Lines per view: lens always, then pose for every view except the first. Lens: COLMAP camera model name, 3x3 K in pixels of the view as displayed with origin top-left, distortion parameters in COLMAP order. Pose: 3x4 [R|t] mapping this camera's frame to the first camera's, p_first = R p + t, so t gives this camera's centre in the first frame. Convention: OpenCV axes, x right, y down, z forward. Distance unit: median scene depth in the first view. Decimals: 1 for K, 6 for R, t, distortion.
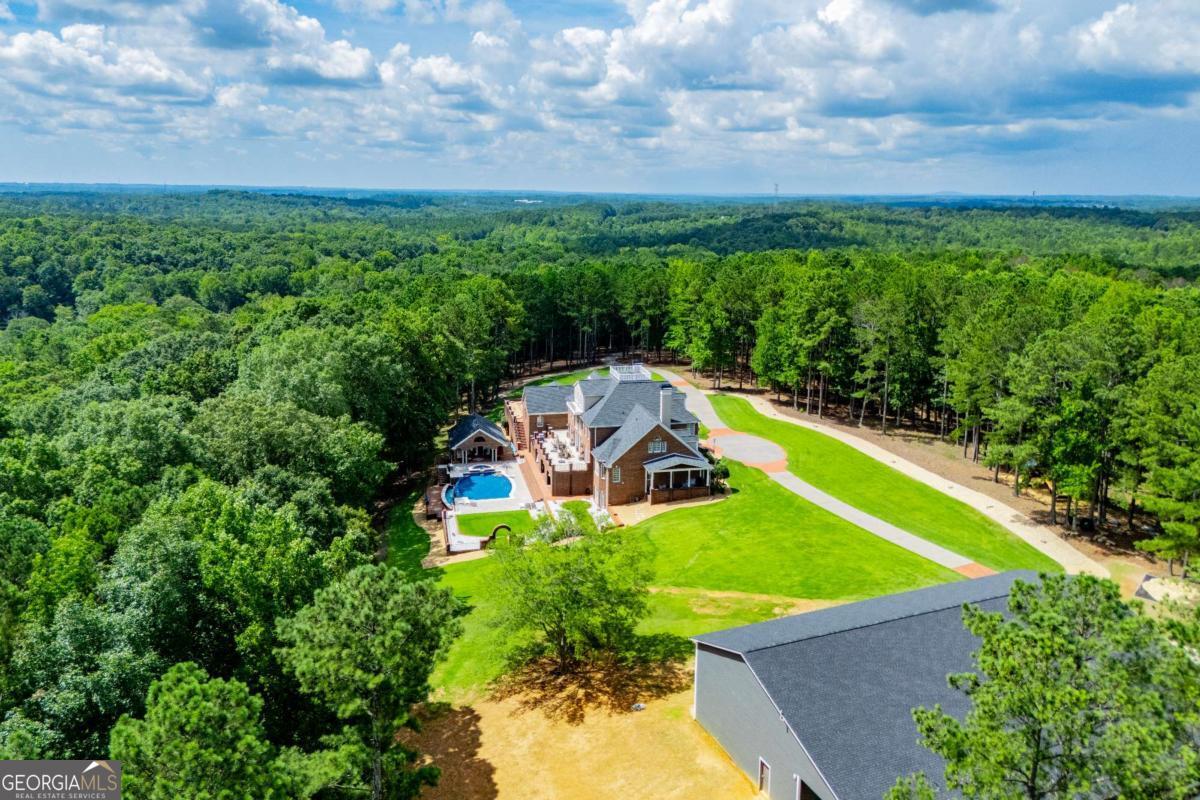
lens RADIAL K [[884.6, 0, 602.0], [0, 884.6, 353.5], [0, 0, 1]] dist [0.074280, -0.086973]
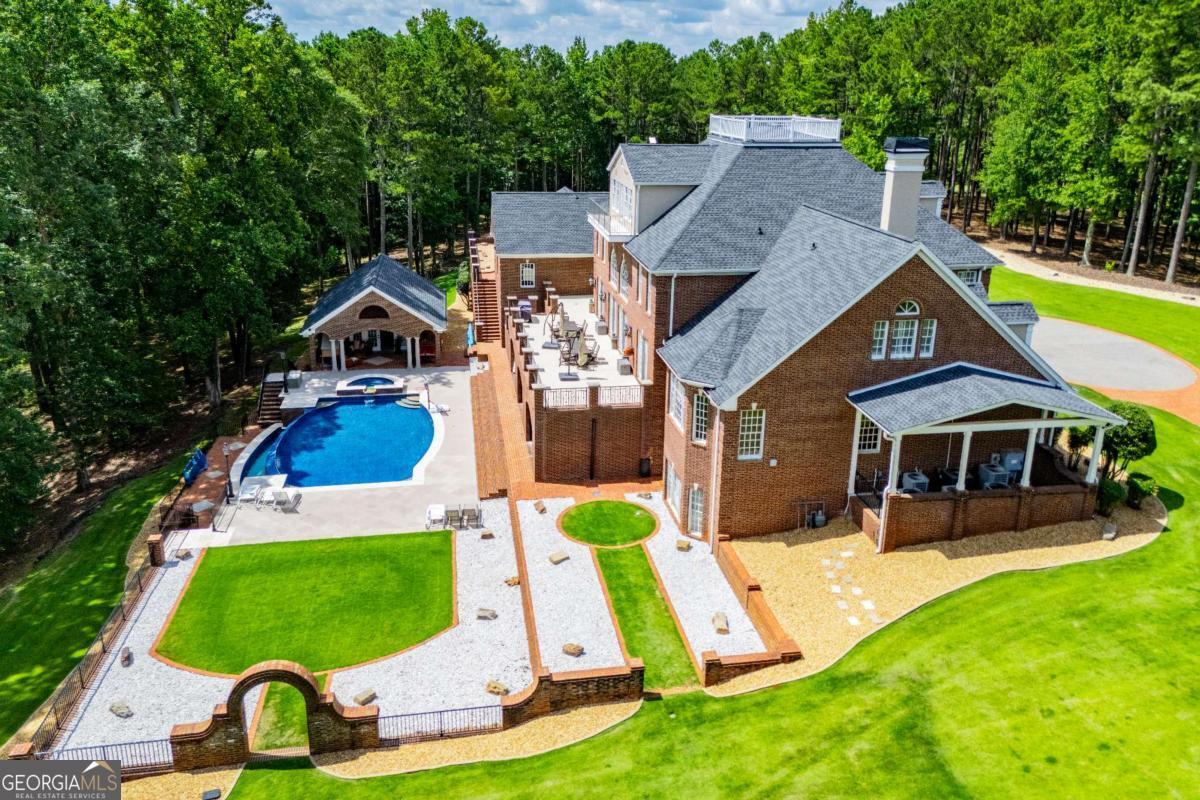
lens RADIAL K [[879.9, 0, 602.4], [0, 879.9, 342.2], [0, 0, 1]] dist [0.070214, -0.081701]
pose [[0.998775, 0.020766, -0.044912, -0.013993], [-0.015891, 0.994207, 0.106305, 0.057925], [0.046860, -0.105461, 0.993319, 0.531086]]
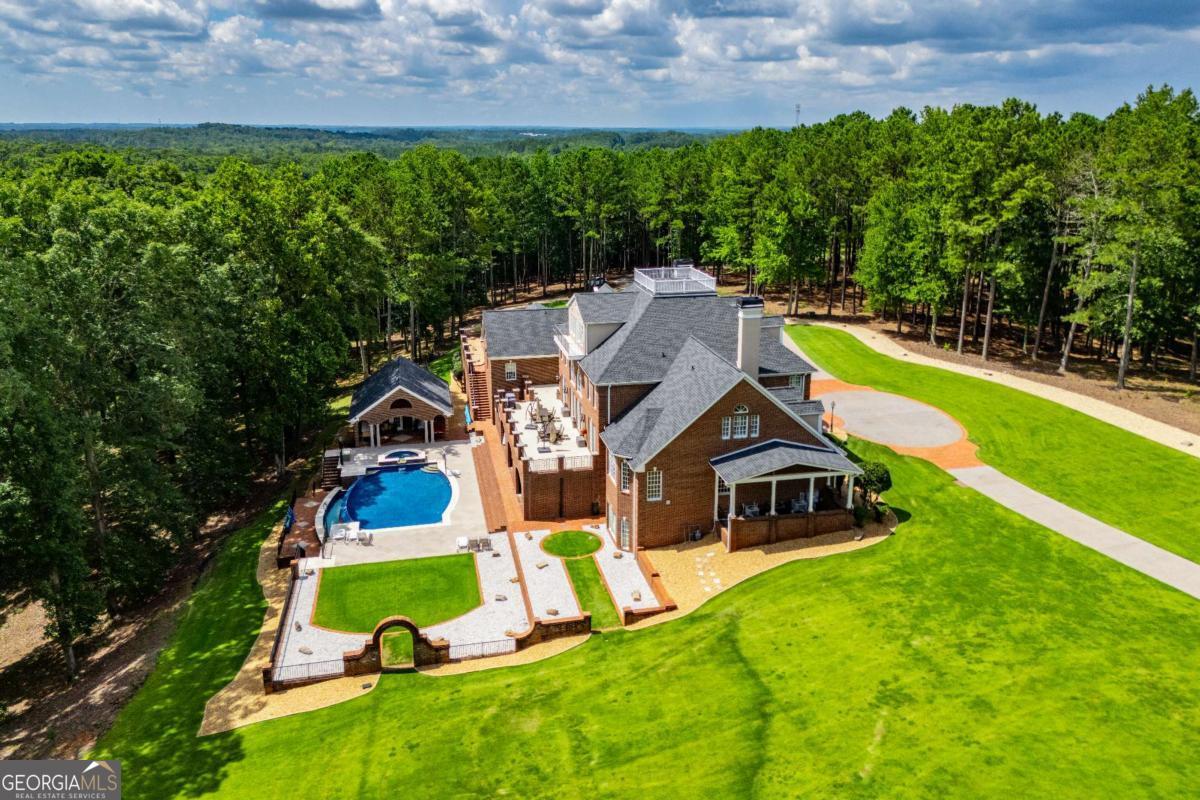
lens RADIAL K [[884.6, 0, 602.0], [0, 884.6, 353.5], [0, 0, 1]] dist [0.074280, -0.086973]
pose [[0.999920, -0.008636, -0.009249, -0.005109], [0.009243, 0.997662, 0.067717, 0.024923], [0.008642, -0.067797, 0.997662, 0.390708]]
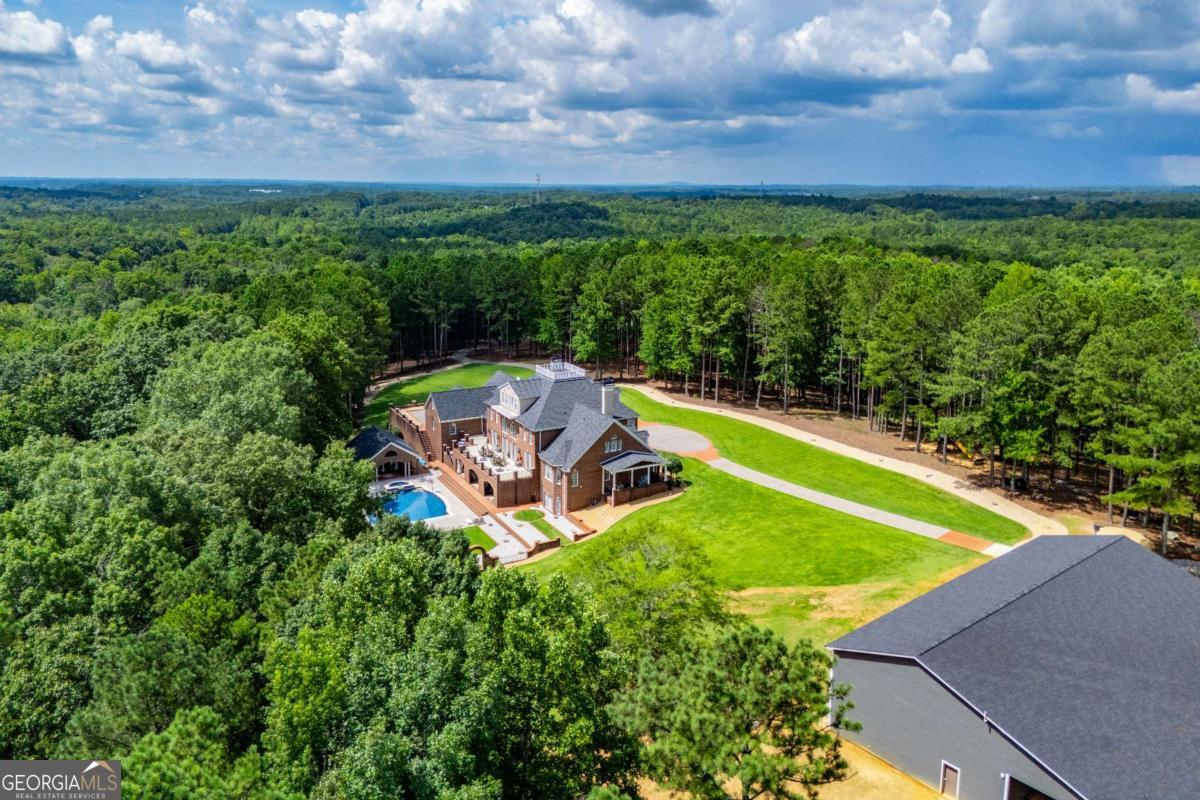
lens RADIAL K [[879.9, 0, 602.4], [0, 879.9, 342.2], [0, 0, 1]] dist [0.070214, -0.081701]
pose [[0.960318, -0.052986, 0.273827, -0.151602], [0.052994, 0.998568, 0.007372, -0.011143], [-0.273826, 0.007432, 0.961751, 0.058598]]
